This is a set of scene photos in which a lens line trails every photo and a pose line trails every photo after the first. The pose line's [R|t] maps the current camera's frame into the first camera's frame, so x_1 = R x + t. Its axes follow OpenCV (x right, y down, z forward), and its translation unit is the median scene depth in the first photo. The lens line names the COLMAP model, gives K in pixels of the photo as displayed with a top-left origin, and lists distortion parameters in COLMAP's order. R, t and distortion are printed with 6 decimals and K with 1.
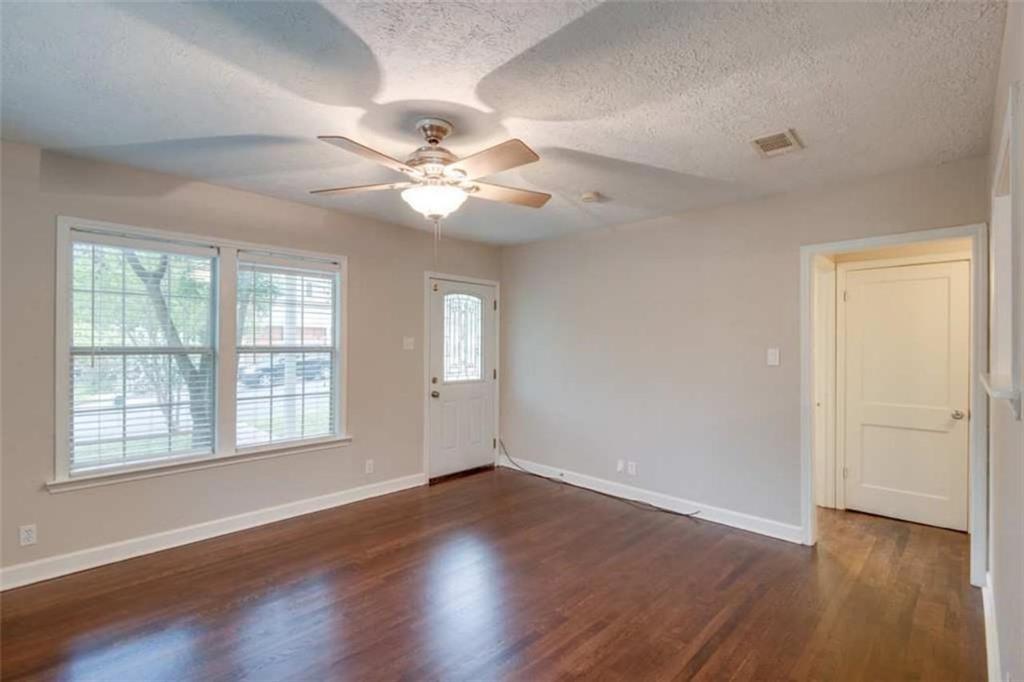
lens RADIAL K [[472.3, 0, 510.3], [0, 472.3, 349.3], [0, 0, 1]] dist [0.028991, -0.026695]
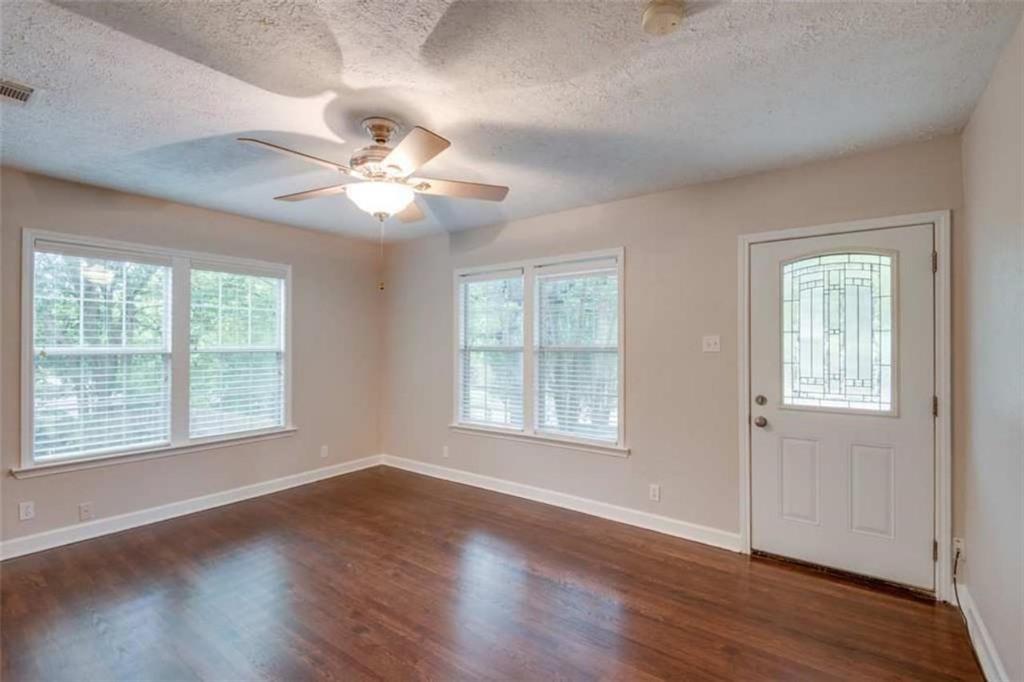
lens RADIAL K [[458.2, 0, 506.0], [0, 458.2, 343.5], [0, 0, 1]] dist [0.025669, -0.016665]
pose [[0.134642, -0.002795, -0.990890, 0.423529], [-0.007101, 0.999968, -0.003785, -0.006766], [0.990869, 0.007546, 0.134618, 0.575821]]
